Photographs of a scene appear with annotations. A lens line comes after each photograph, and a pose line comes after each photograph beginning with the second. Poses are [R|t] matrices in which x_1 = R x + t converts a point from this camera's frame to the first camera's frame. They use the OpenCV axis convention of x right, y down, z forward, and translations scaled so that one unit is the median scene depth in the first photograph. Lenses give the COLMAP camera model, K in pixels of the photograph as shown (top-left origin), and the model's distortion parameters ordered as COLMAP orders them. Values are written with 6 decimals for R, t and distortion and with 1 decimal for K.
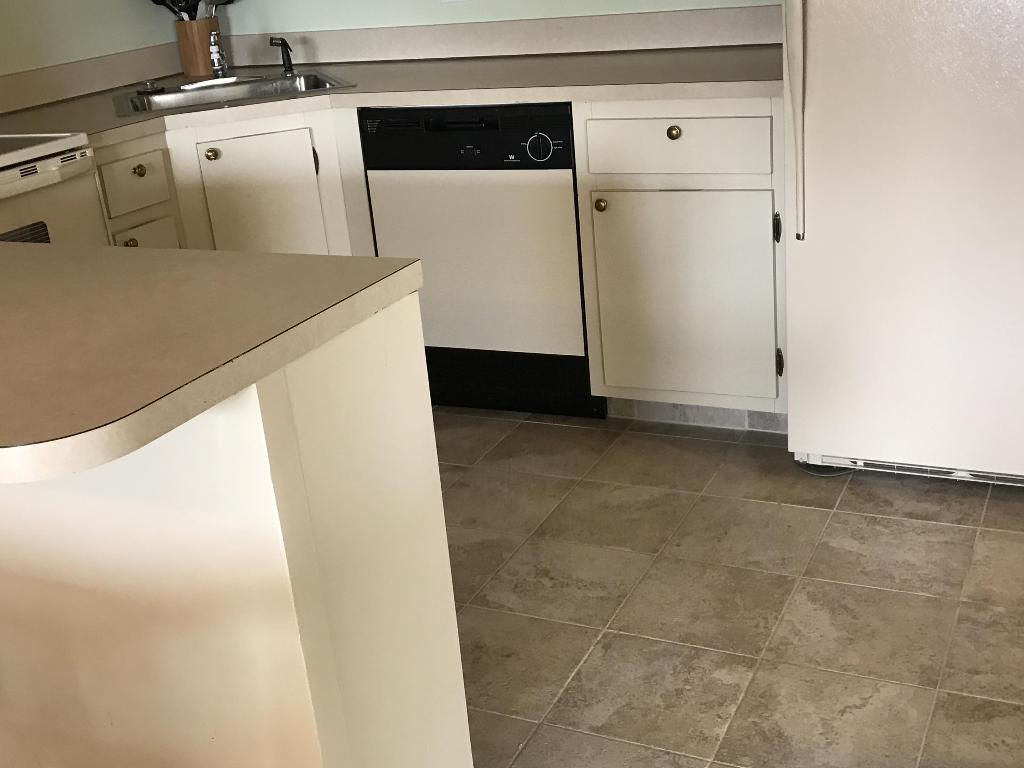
lens RADIAL K [[1218.0, 0, 512.0], [0, 1218.0, 384.0], [0, 0, 1]] dist [0.187838, -0.748676]
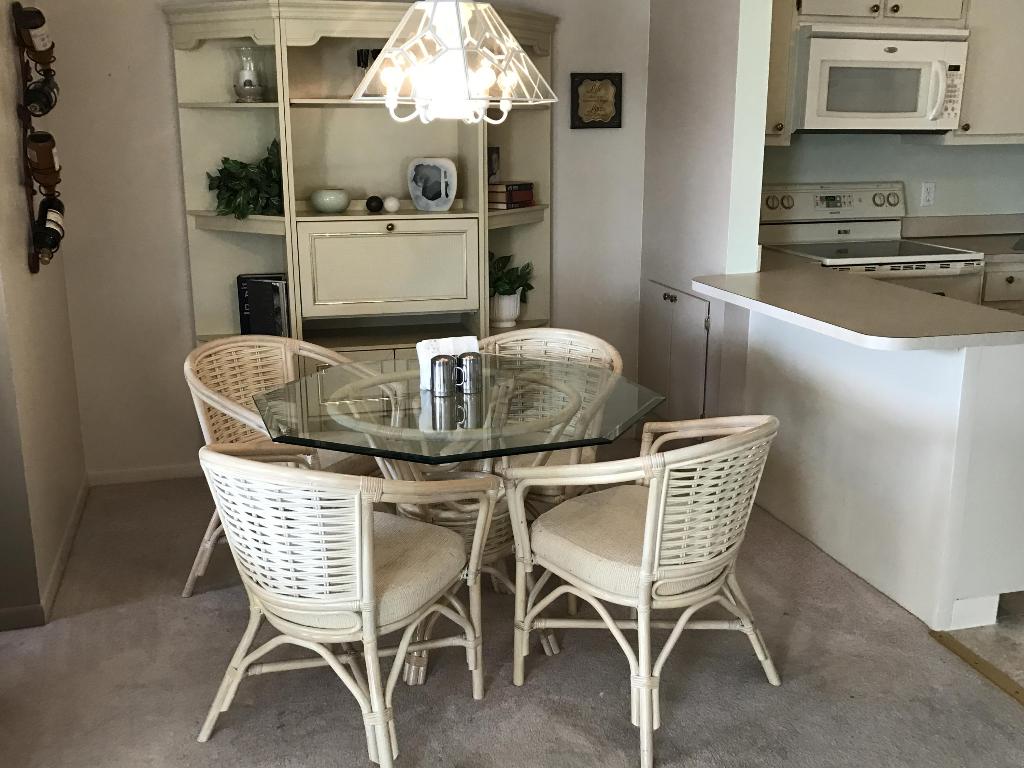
lens RADIAL K [[1035.7, 0, 512.7], [0, 1035.7, 396.9], [0, 0, 1]] dist [-0.006680, -0.024389]
pose [[0.667326, 0.277806, -0.691013, 0.285190], [-0.319485, 0.944902, 0.071342, 0.105413], [0.672759, 0.173160, 0.719313, -0.502281]]
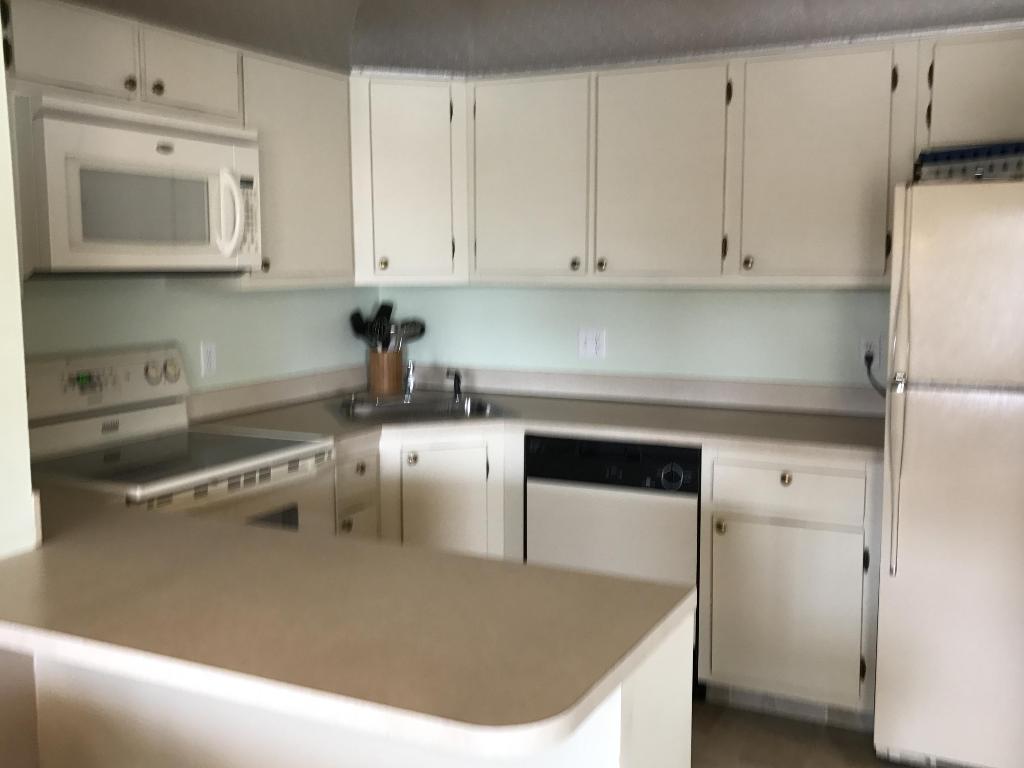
lens RADIAL K [[1035.7, 0, 512.7], [0, 1035.7, 396.9], [0, 0, 1]] dist [-0.006680, -0.024389]
pose [[0.995997, 0.089370, -0.001633, -0.149292], [-0.087402, 0.969914, -0.227218, -0.015766], [-0.018723, 0.226452, 0.973842, -0.063189]]
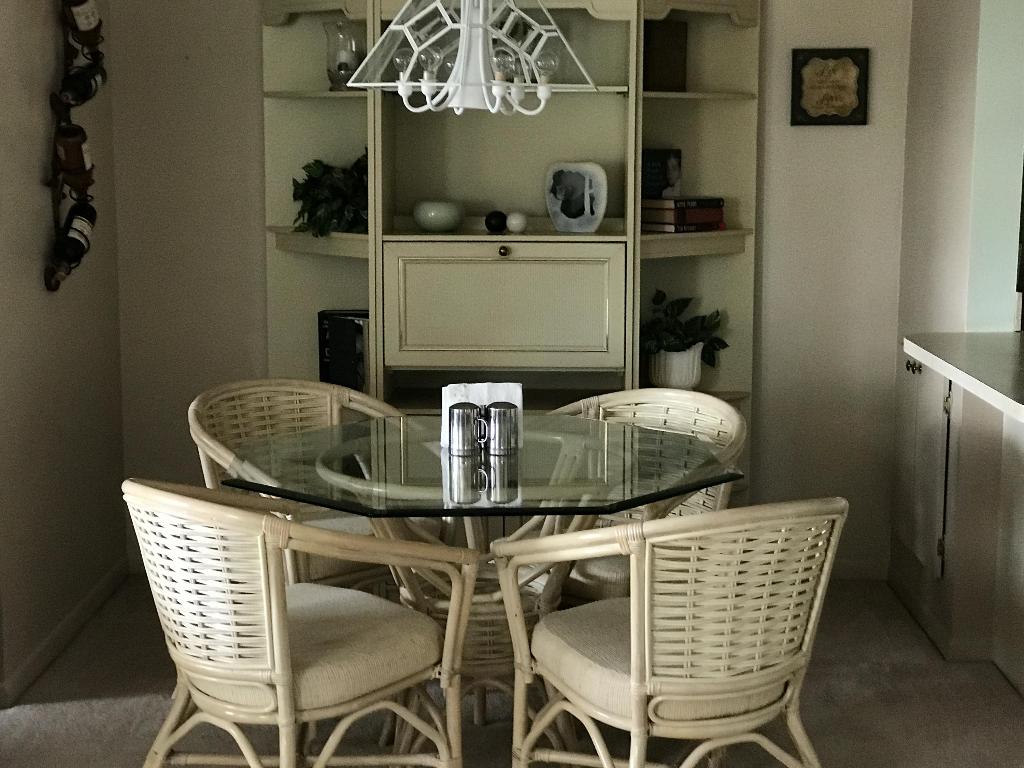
lens RADIAL K [[1746.7, 0, 512.0], [0, 1746.7, 384.0], [0, 0, 1]] dist [-0.199228, 1.166707]
pose [[0.412827, 0.226513, -0.882193, 0.681717], [-0.358469, 0.930819, 0.071251, 0.044887], [0.837301, 0.286825, 0.465466, -0.429435]]
